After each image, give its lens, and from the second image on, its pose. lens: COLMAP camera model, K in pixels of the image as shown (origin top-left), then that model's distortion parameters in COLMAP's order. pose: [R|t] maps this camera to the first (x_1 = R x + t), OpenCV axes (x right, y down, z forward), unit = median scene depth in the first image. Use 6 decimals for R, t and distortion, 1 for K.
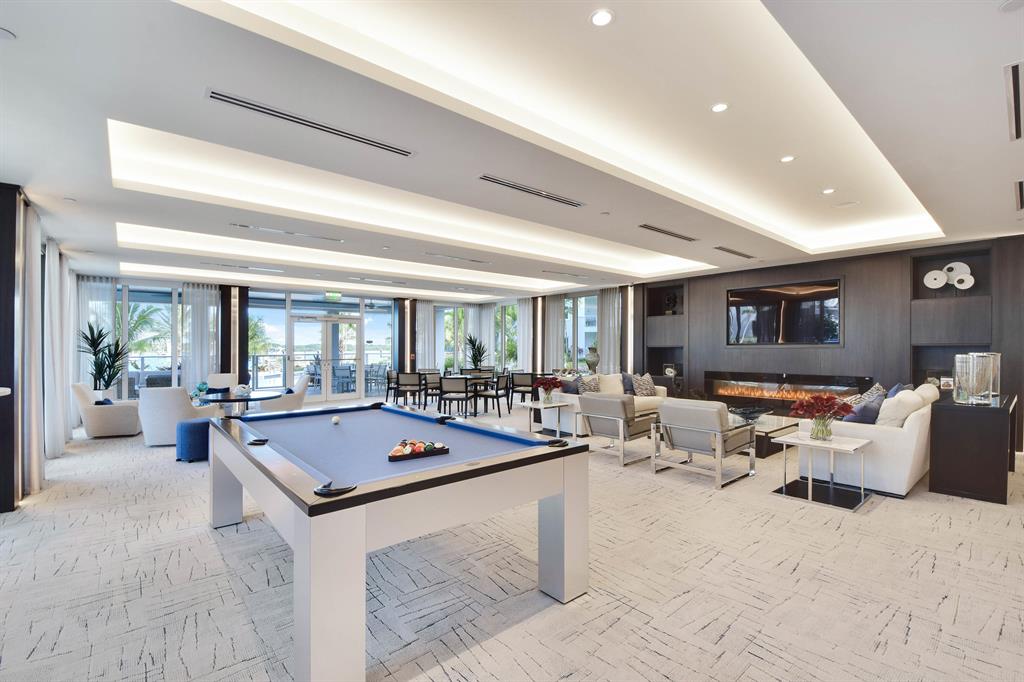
lens RADIAL K [[450.9, 0, 513.9], [0, 450.9, 341.6], [0, 0, 1]] dist [-0.000498, -0.001698]
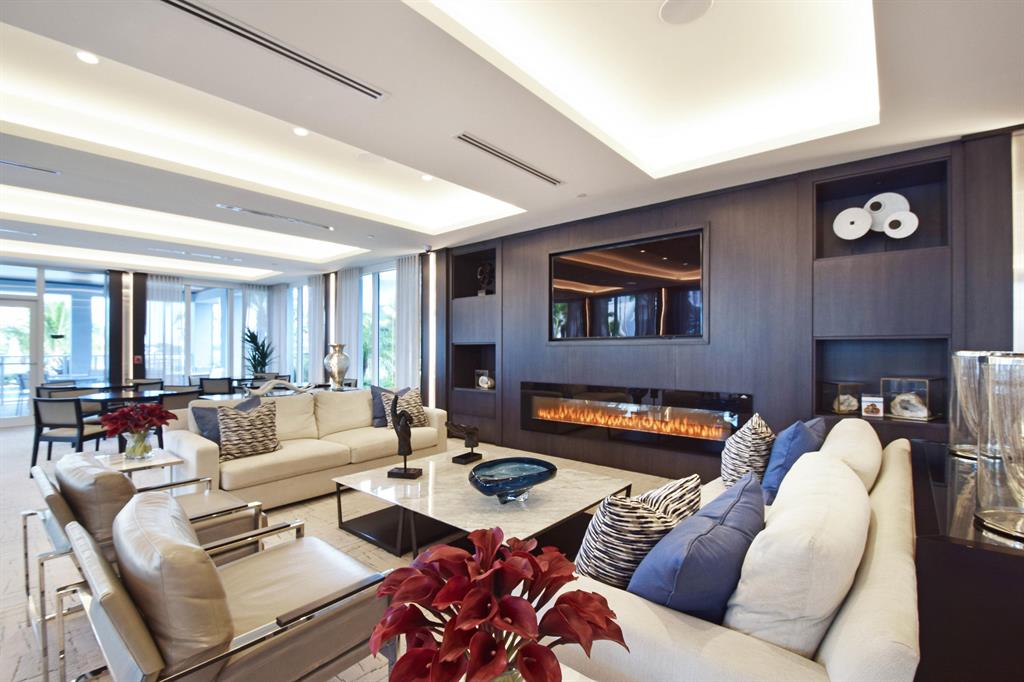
lens RADIAL K [[450.9, 0, 511.2], [0, 450.9, 344.7], [0, 0, 1]] dist [-0.000498, -0.001698]
pose [[0.990885, 0.001026, 0.134706, 0.313316], [-0.001872, 0.999979, 0.006157, 0.008533], [-0.134697, -0.006353, 0.990866, 0.356965]]
